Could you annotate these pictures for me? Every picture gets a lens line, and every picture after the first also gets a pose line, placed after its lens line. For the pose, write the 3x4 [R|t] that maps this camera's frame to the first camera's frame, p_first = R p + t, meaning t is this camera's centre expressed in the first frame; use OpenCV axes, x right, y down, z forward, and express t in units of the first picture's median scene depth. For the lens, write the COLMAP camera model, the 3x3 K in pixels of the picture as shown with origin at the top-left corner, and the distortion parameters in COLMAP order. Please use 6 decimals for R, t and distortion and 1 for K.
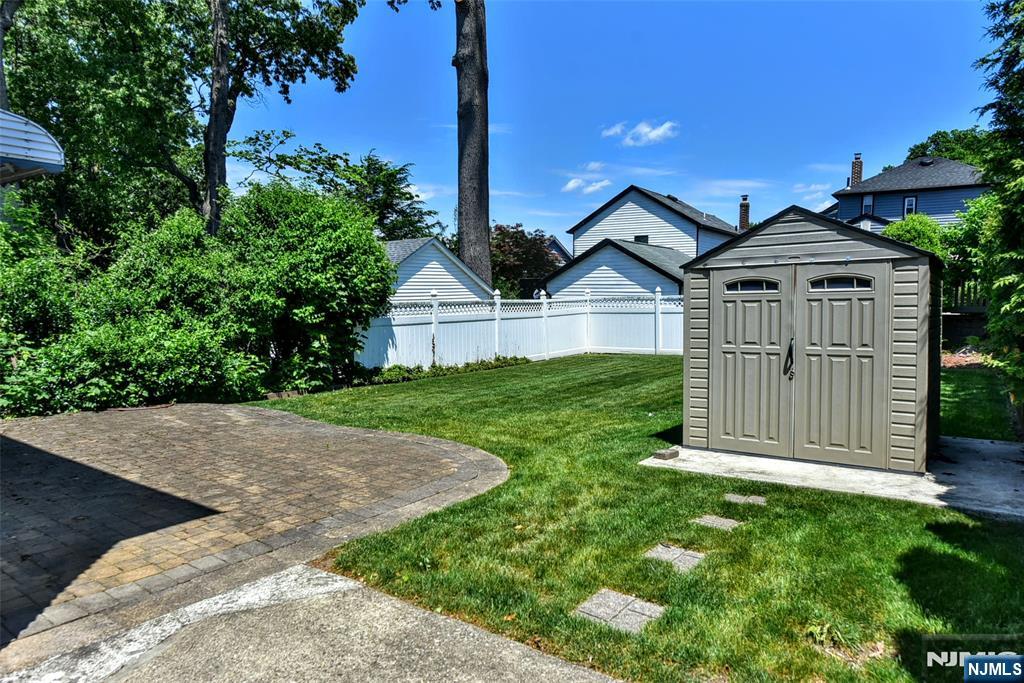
lens RADIAL K [[642.0, 0, 512.0], [0, 642.0, 341.5], [0, 0, 1]] dist [-0.002109, 0.001374]
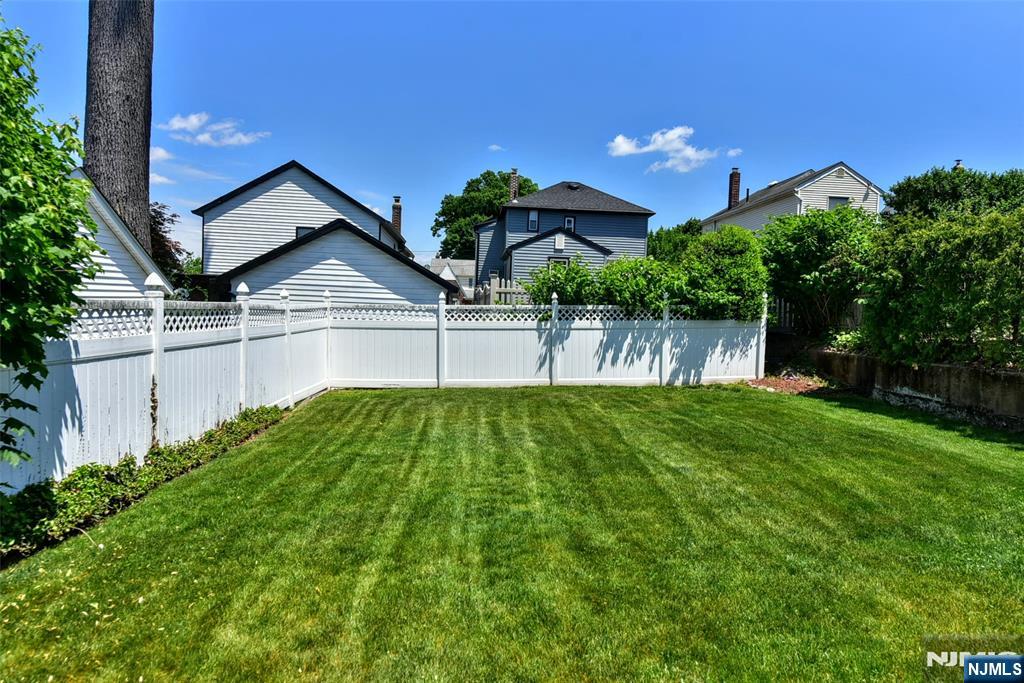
lens RADIAL K [[646.5, 0, 512.0], [0, 646.5, 341.5], [0, 0, 1]] dist [-0.005388, 0.001325]
pose [[0.779116, -0.003610, 0.626870, -0.373039], [0.015609, 0.999785, -0.013643, -0.046725], [-0.626686, 0.020414, 0.779005, 0.931552]]
